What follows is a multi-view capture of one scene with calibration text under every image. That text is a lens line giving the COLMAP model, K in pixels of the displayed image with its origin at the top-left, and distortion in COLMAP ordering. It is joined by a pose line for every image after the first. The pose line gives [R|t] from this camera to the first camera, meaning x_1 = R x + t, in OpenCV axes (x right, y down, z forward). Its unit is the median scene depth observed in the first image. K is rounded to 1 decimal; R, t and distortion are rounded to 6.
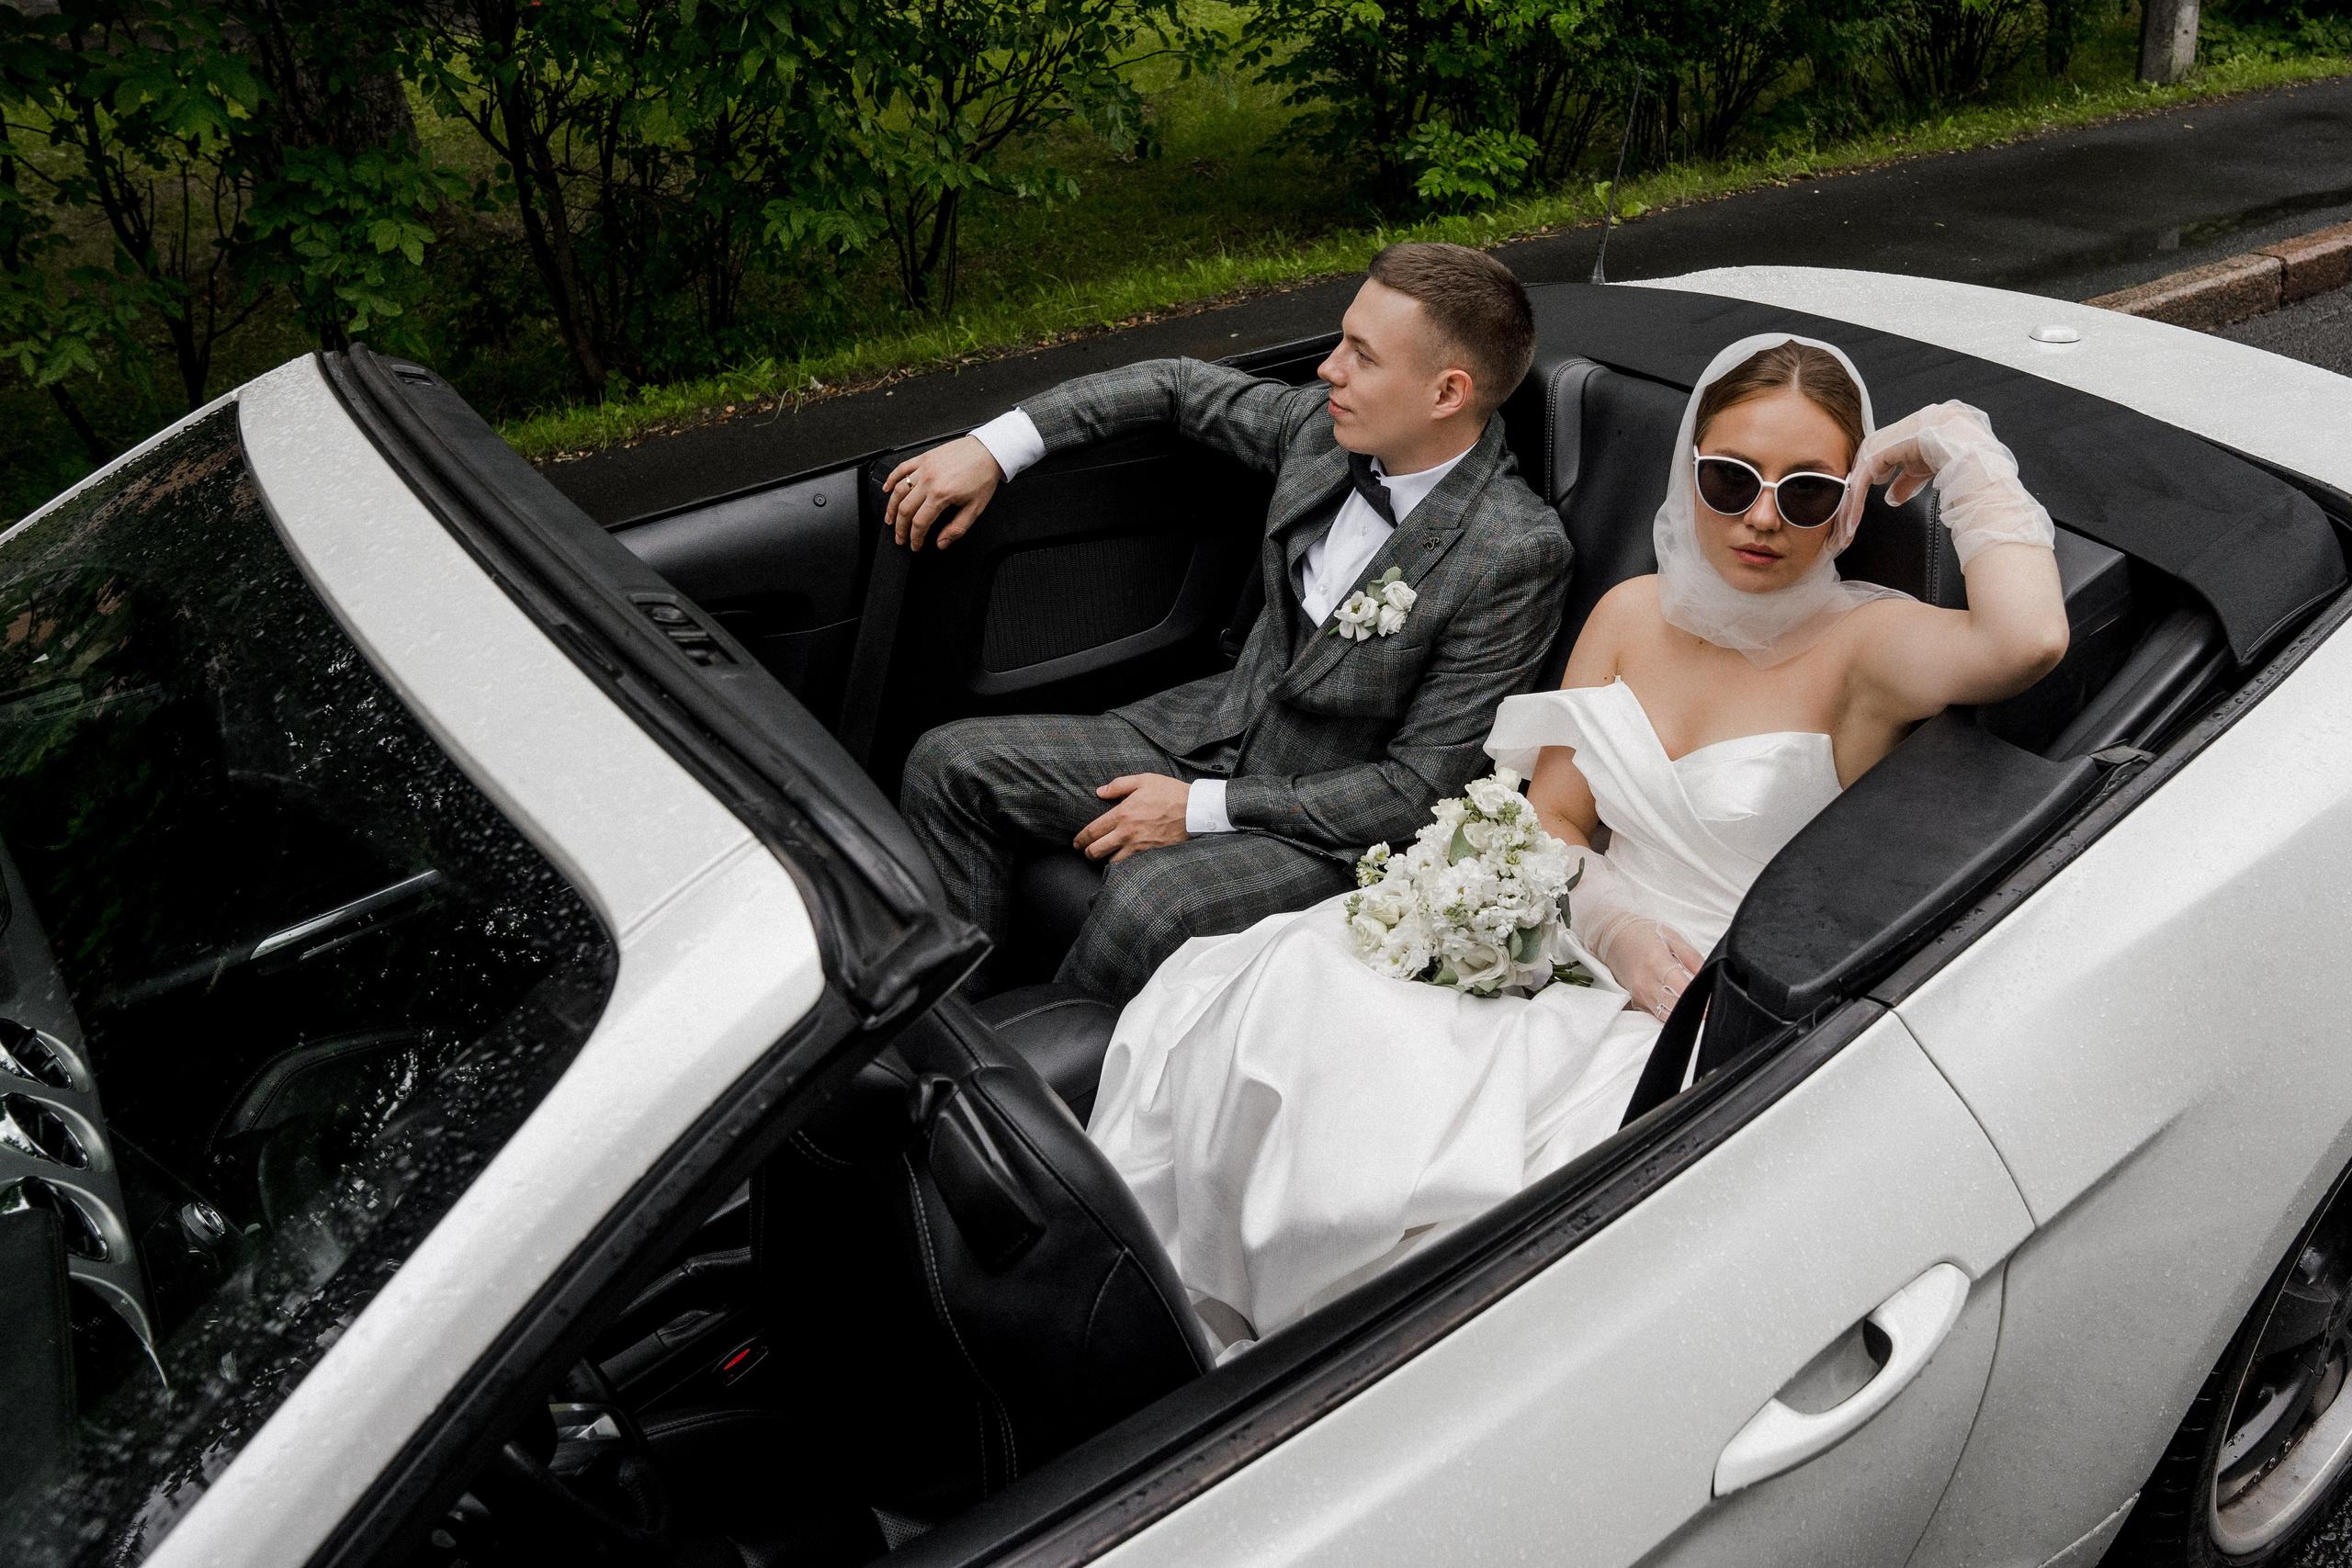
lens RADIAL K [[2118.9, 0, 1306.9], [0, 2118.9, 785.0], [0, 0, 1]] dist [-0.198678, 0.173323]
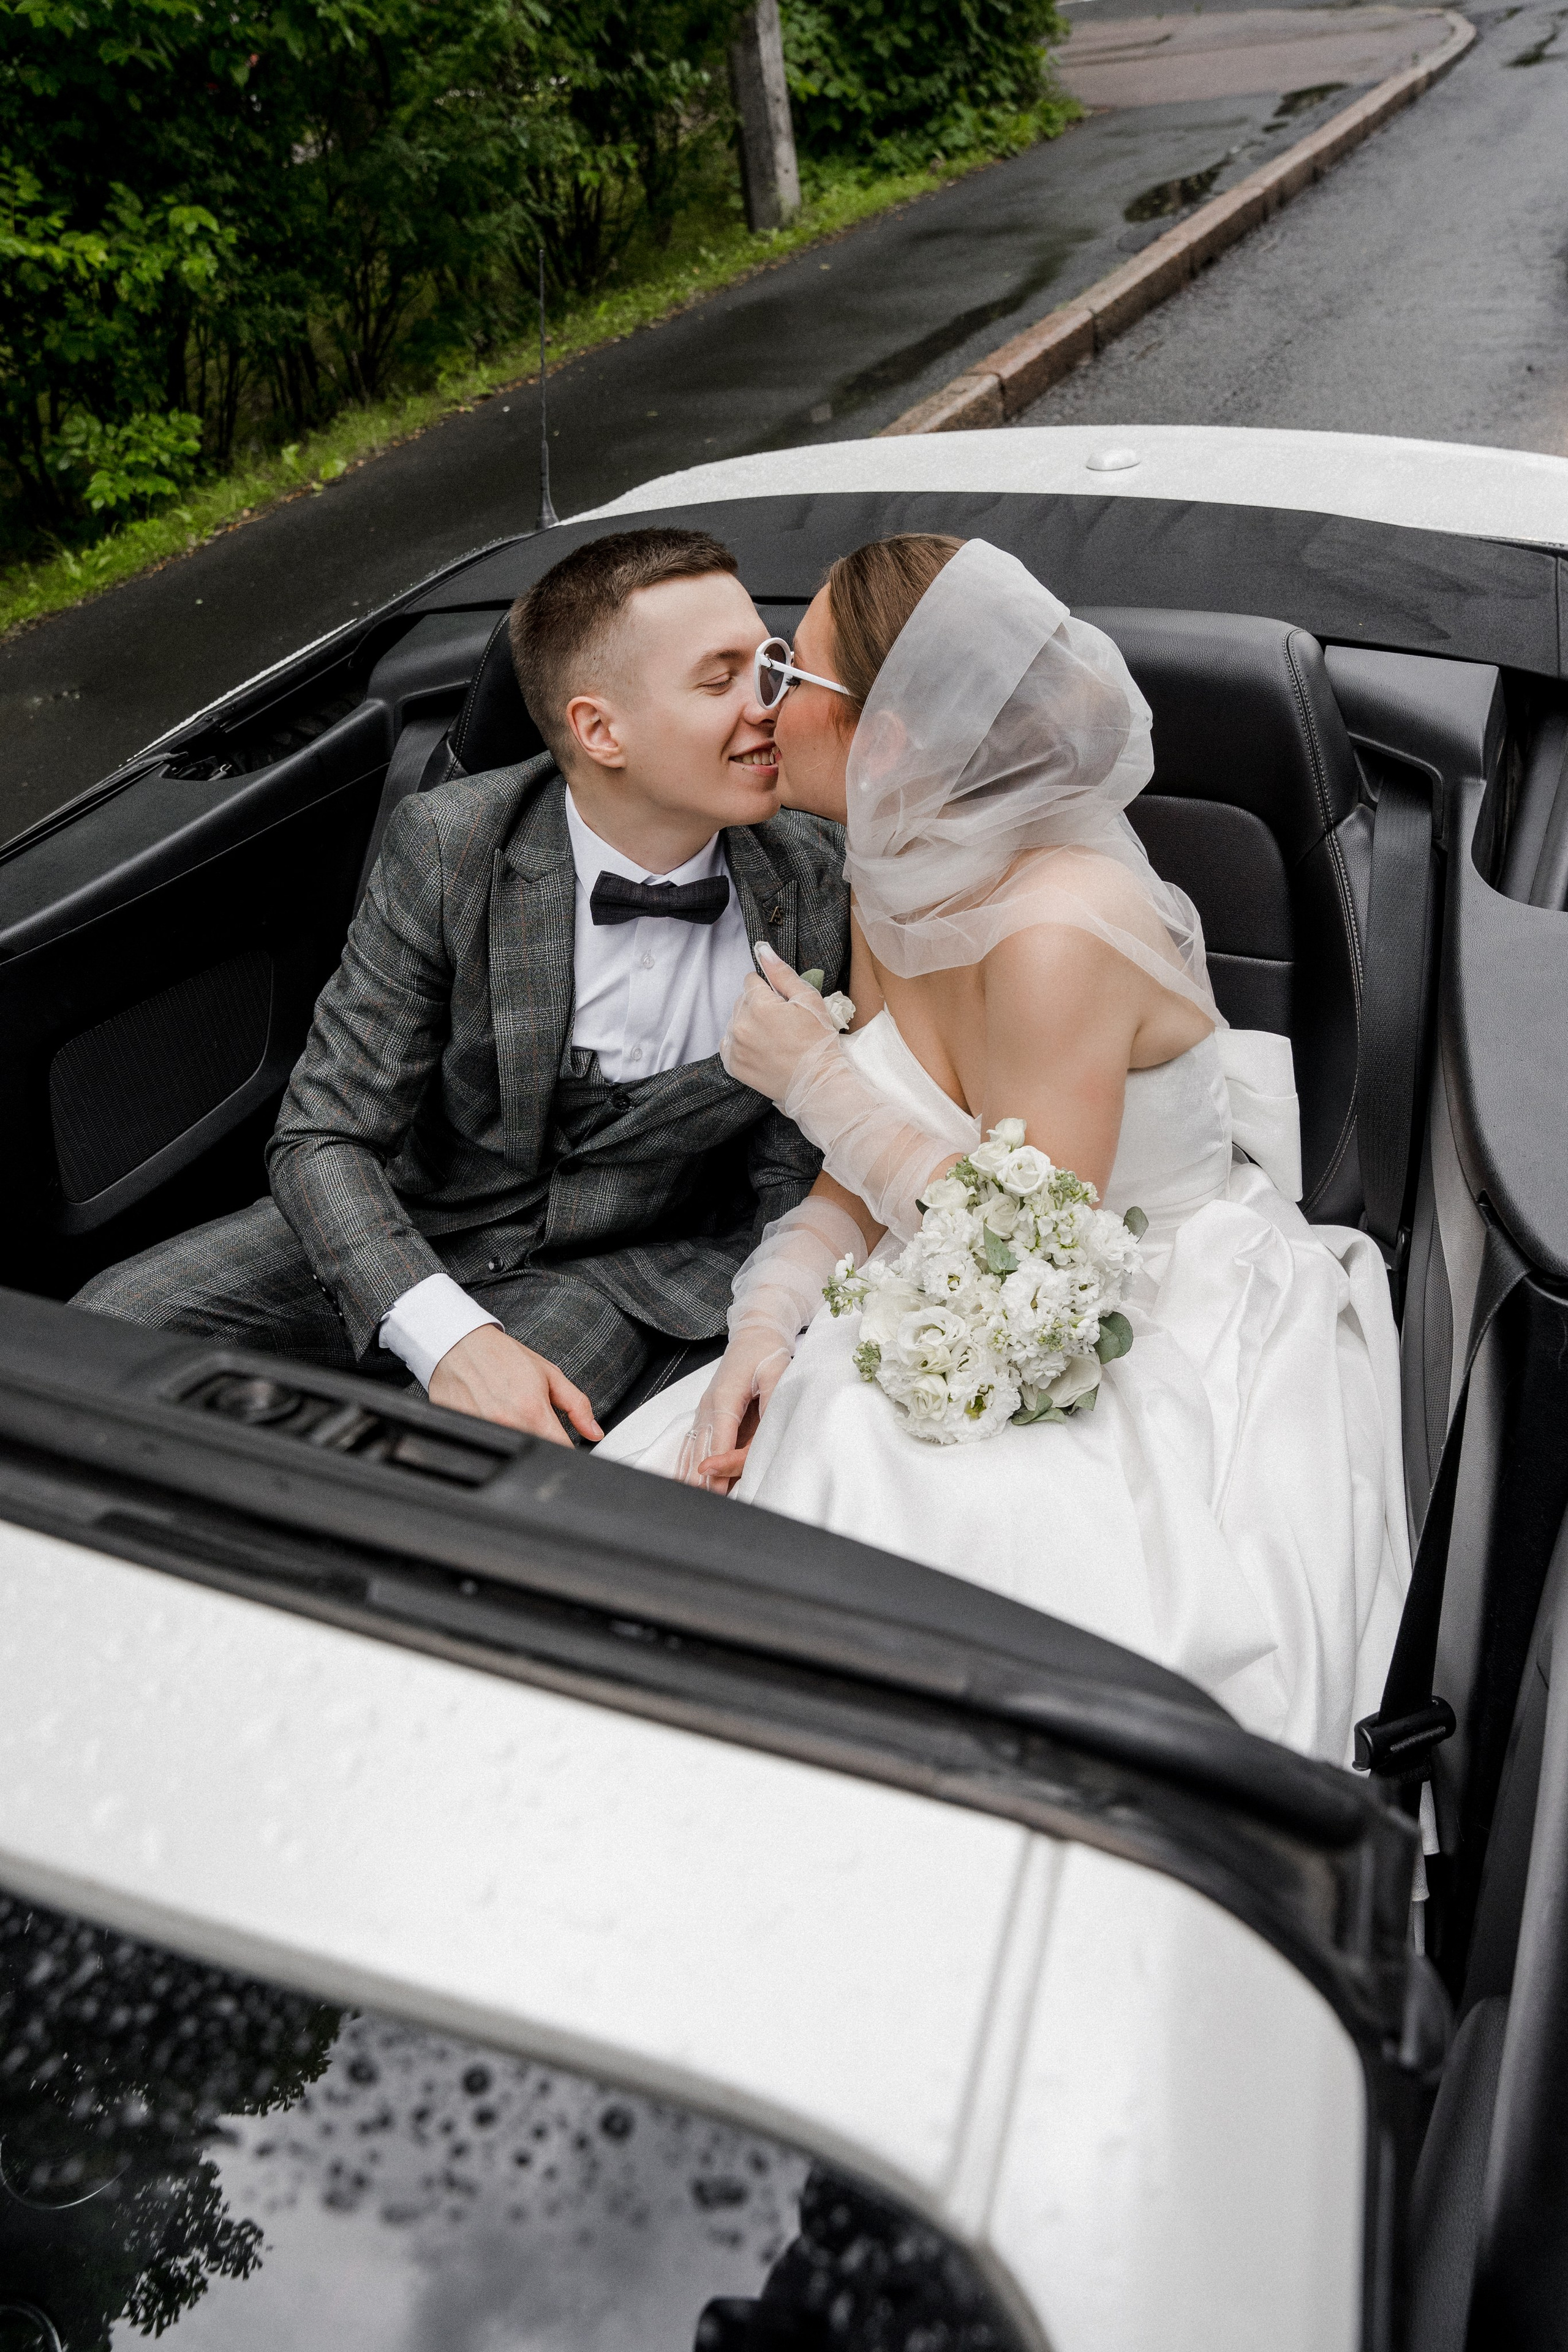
lens RADIAL K [[1920.3, 0, 778.9], [0, 1920.3, 1287.9], [0, 0, 1]] dist [-0.152057, 0.158305]
pose [[0.867350, -0.348613, 0.355208, -0.091230], [0.295325, 0.934974, 0.196488, -0.041181], [-0.400608, -0.065522, 0.913904, 0.139018]]
